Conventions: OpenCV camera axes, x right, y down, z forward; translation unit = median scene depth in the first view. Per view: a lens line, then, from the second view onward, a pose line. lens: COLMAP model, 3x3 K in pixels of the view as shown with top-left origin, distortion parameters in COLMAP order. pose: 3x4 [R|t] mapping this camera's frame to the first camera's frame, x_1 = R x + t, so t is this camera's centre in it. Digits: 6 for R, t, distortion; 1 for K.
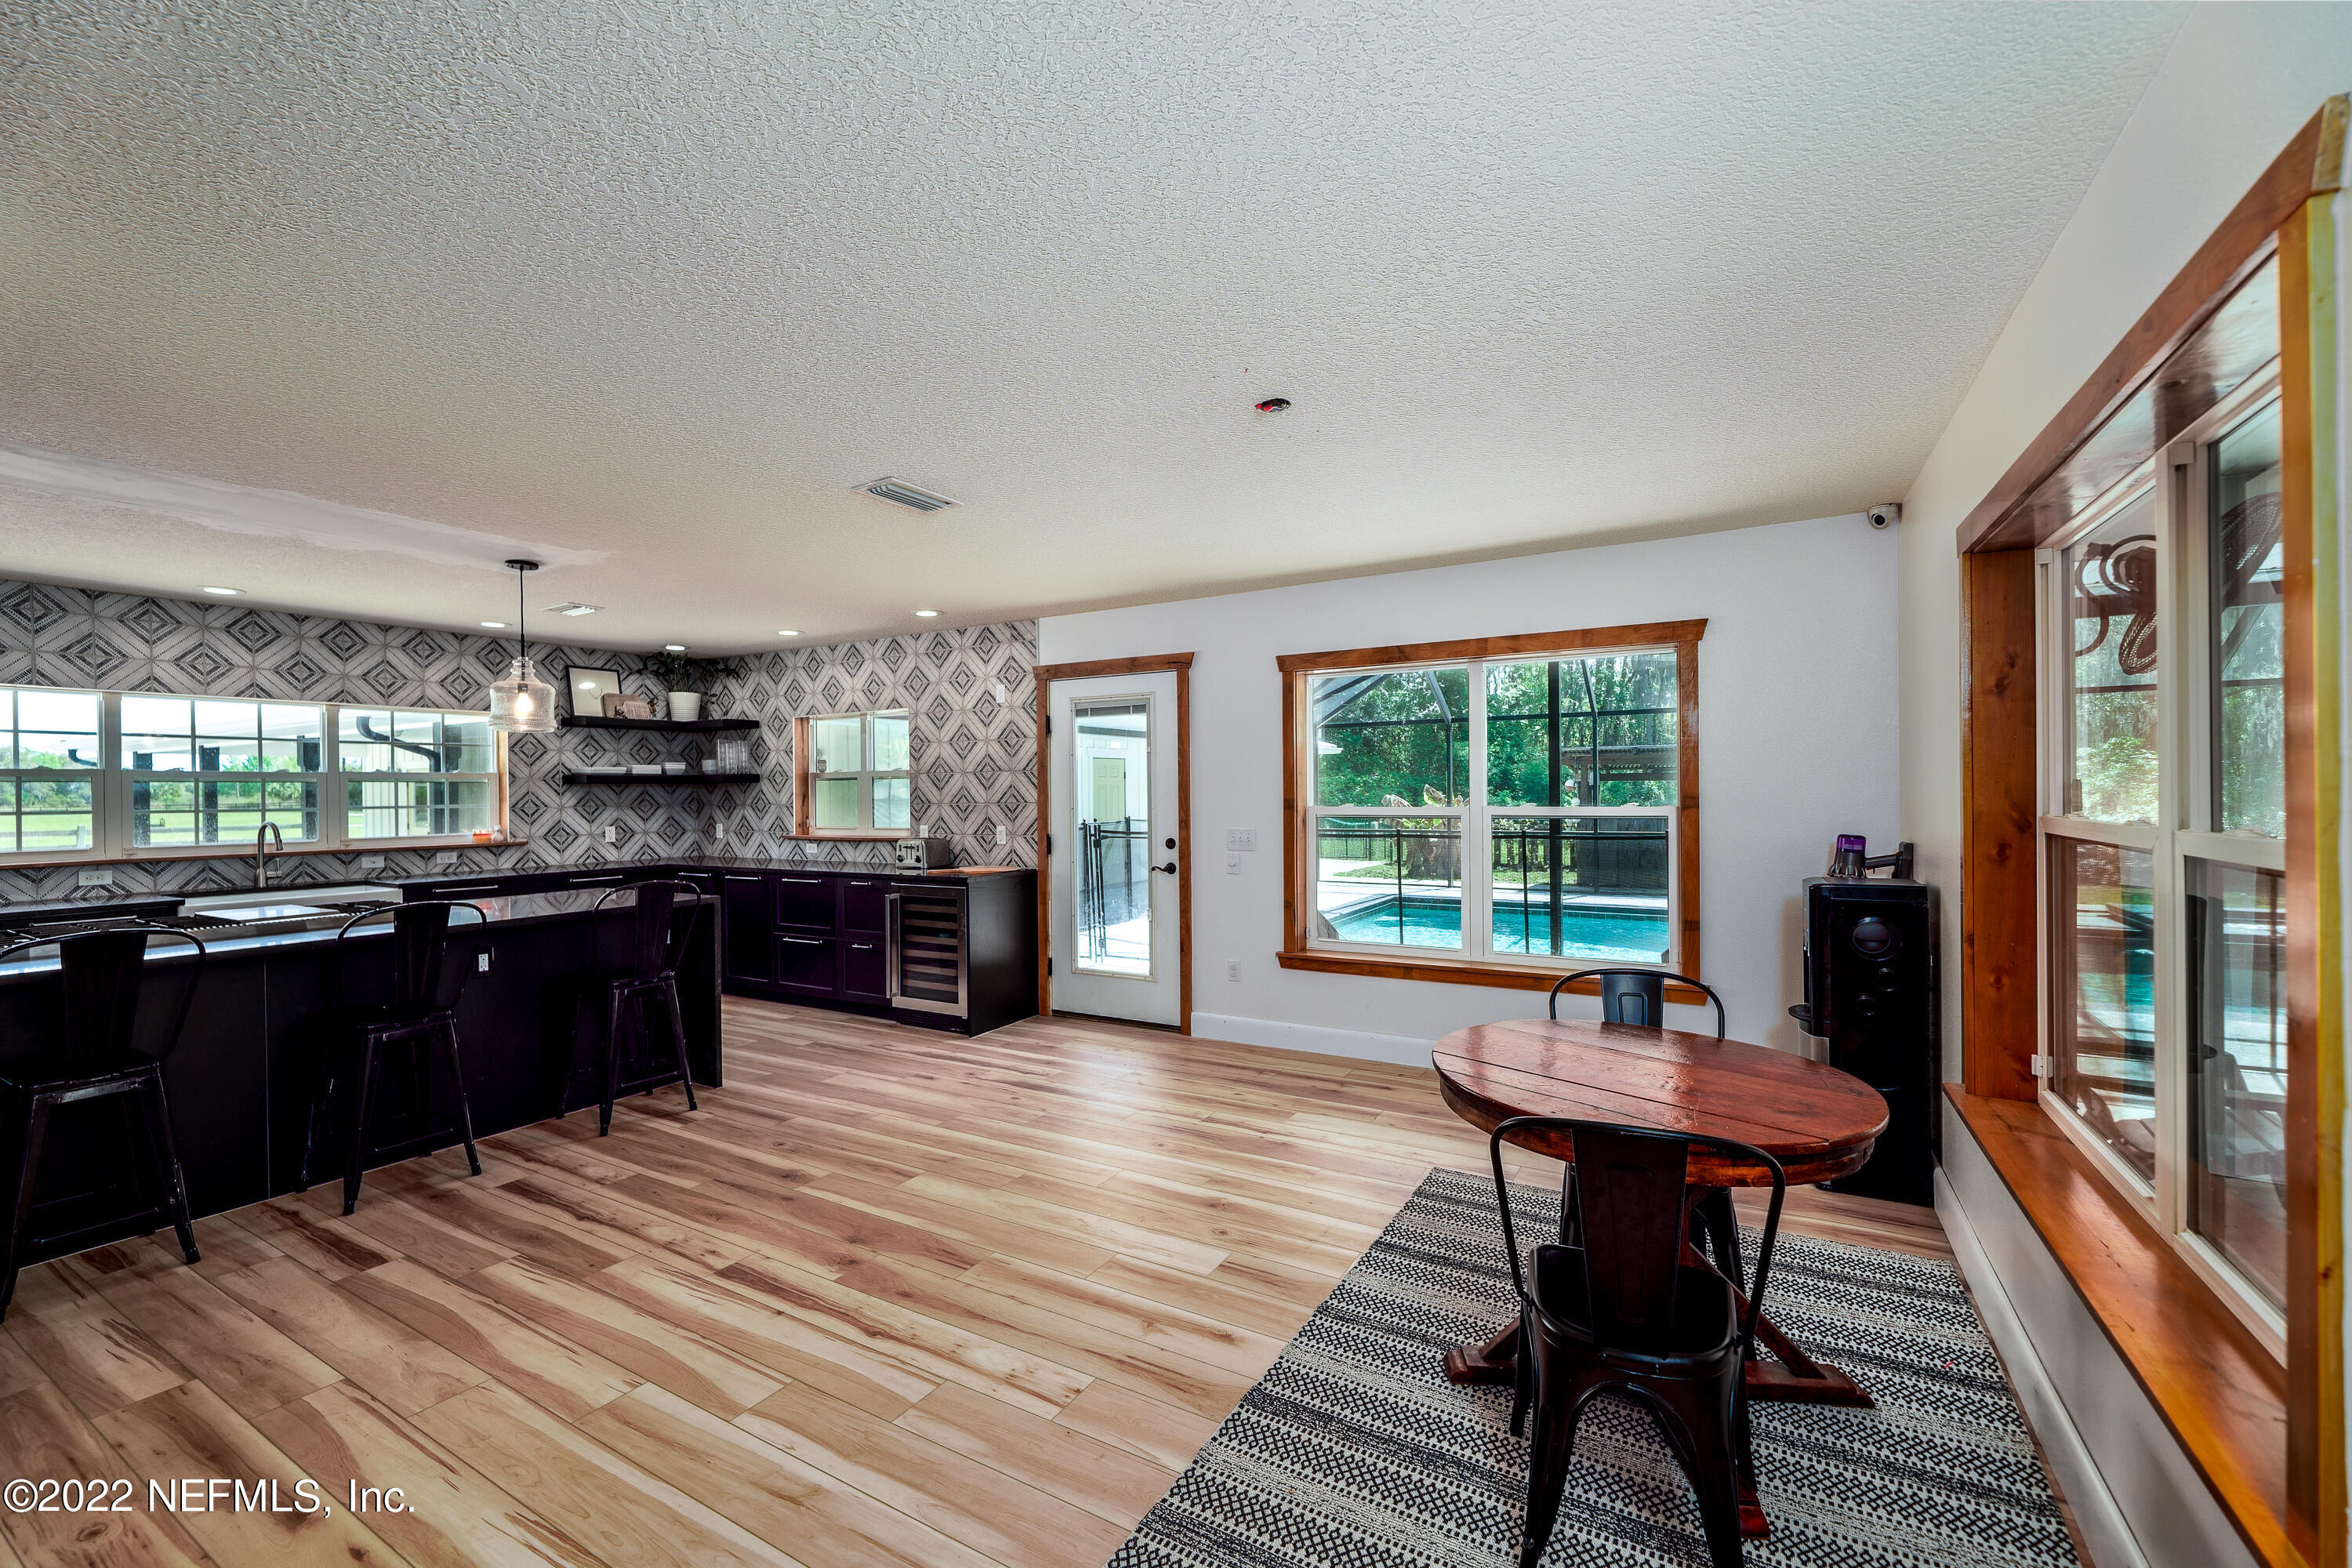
lens RADIAL K [[965.1, 0, 1188.8], [0, 965.1, 790.3], [0, 0, 1]] dist [-0.007591, 0.000196]
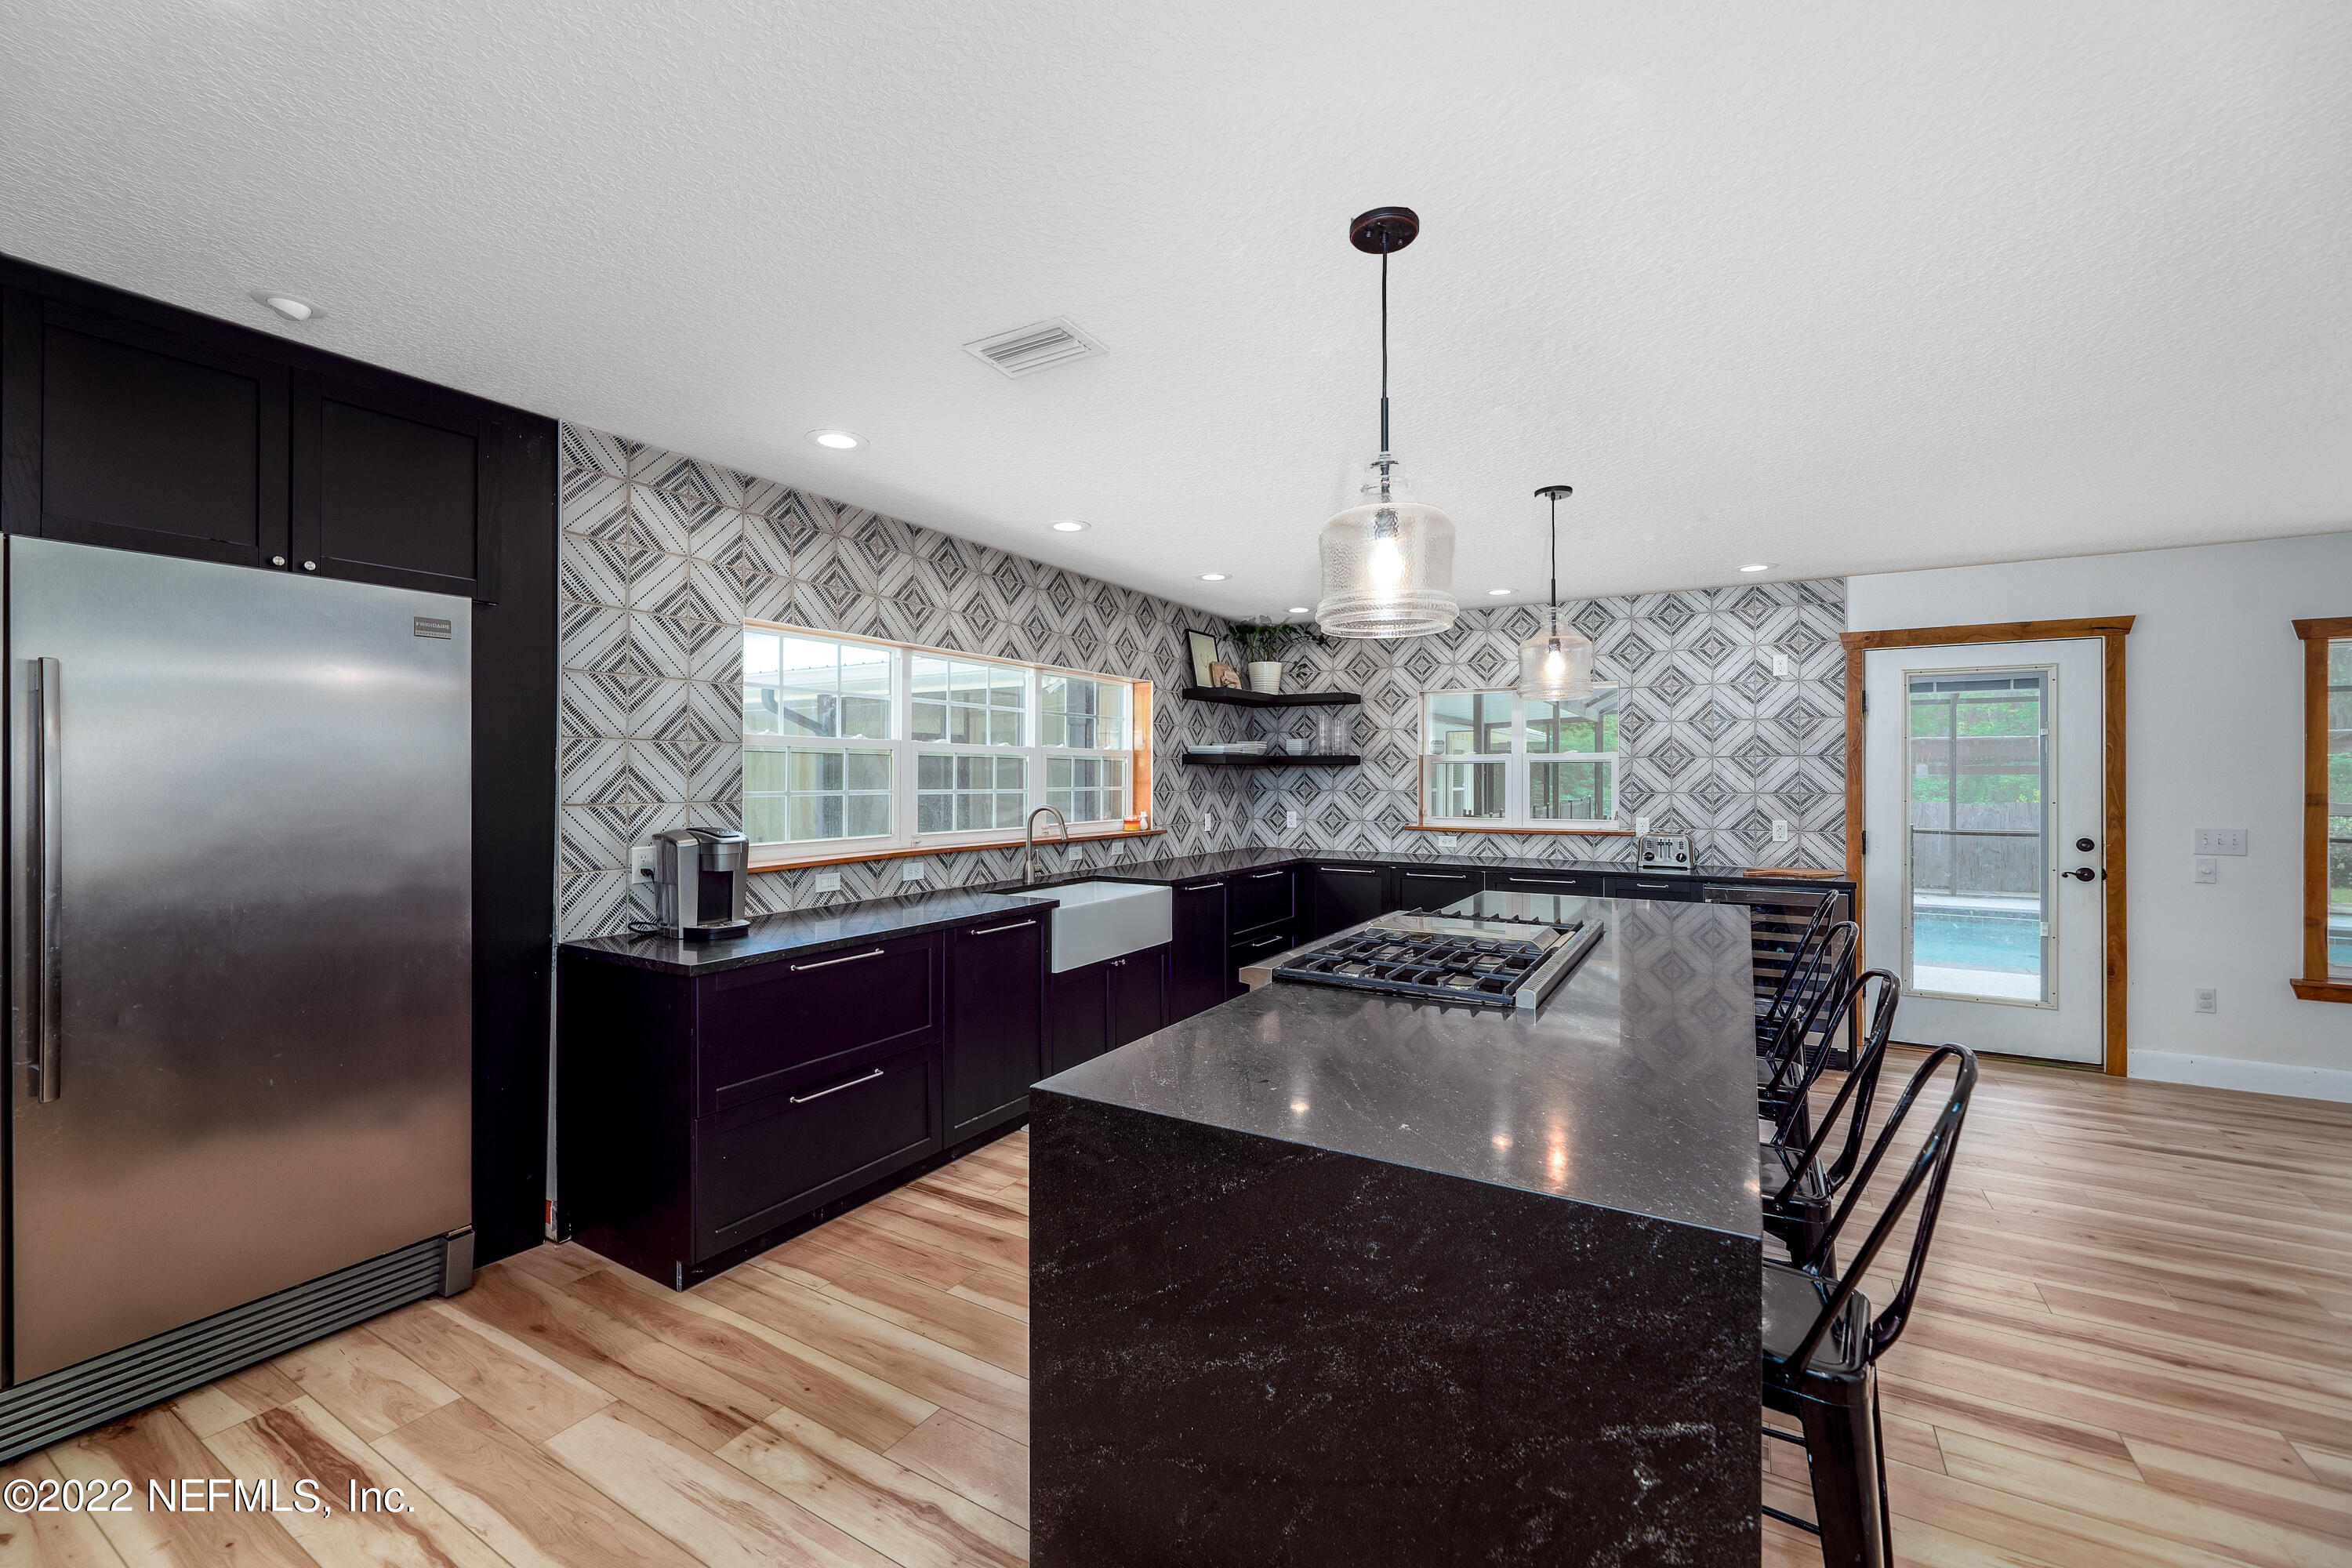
lens RADIAL K [[965.1, 0, 1157.4], [0, 965.1, 779.2], [0, 0, 1]] dist [-0.007591, 0.000196]
pose [[0.999512, 0.012811, -0.028491, -0.718385], [-0.012744, 0.999916, 0.002538, 0.005695], [0.028521, -0.002174, 0.999591, 0.133320]]
